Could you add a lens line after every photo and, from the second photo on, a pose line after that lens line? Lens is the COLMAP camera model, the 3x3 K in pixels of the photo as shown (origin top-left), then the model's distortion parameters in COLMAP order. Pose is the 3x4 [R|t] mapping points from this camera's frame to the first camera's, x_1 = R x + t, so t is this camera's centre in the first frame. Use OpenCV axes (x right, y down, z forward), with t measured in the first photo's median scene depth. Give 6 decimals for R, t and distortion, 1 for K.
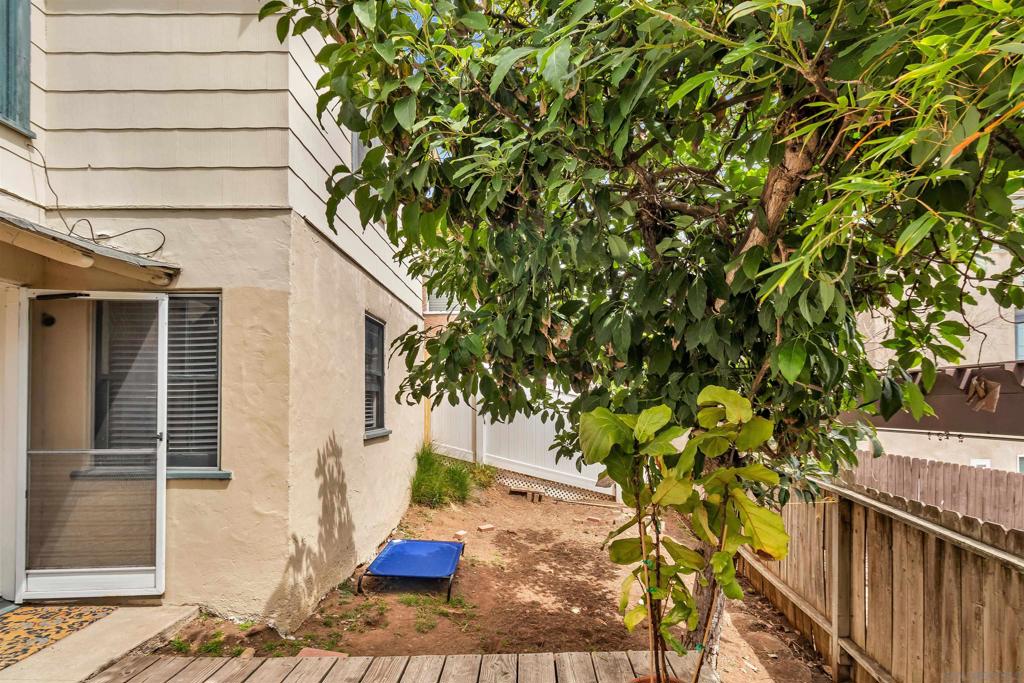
lens RADIAL K [[477.6, 0, 529.1], [0, 477.6, 403.0], [0, 0, 1]] dist [-0.001844, -0.000074]
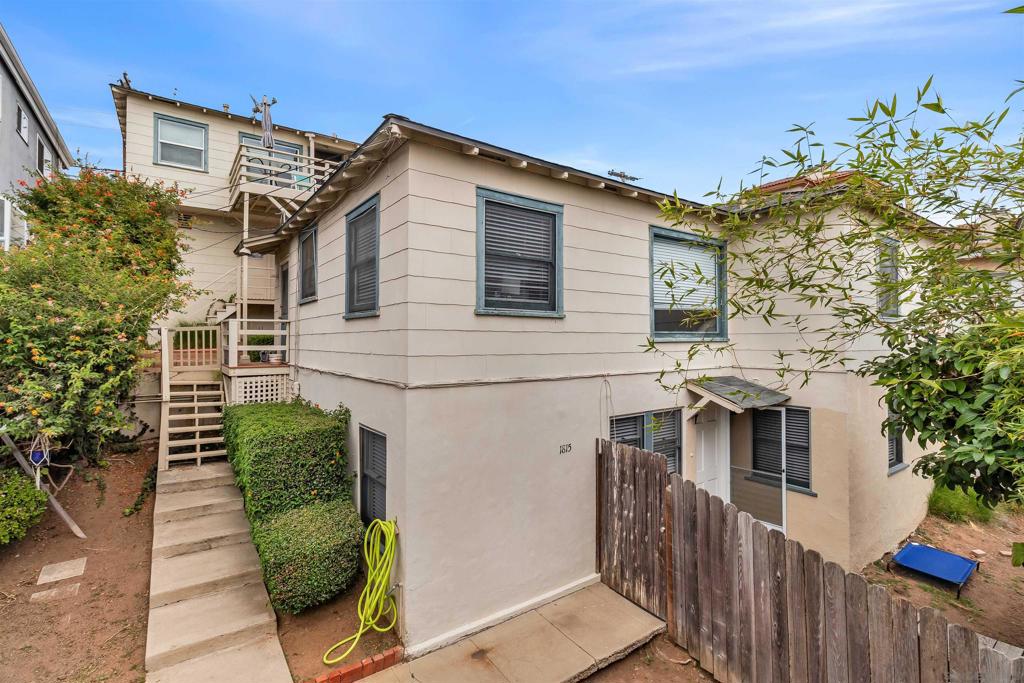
lens RADIAL K [[477.6, 0, 511.0], [0, 477.6, 338.5], [0, 0, 1]] dist [-0.001844, -0.000074]
pose [[0.566335, -0.012342, -0.824083, 0.312647], [0.016599, 0.999856, -0.003567, -0.475624], [0.824008, -0.011659, 0.566458, -1.126070]]
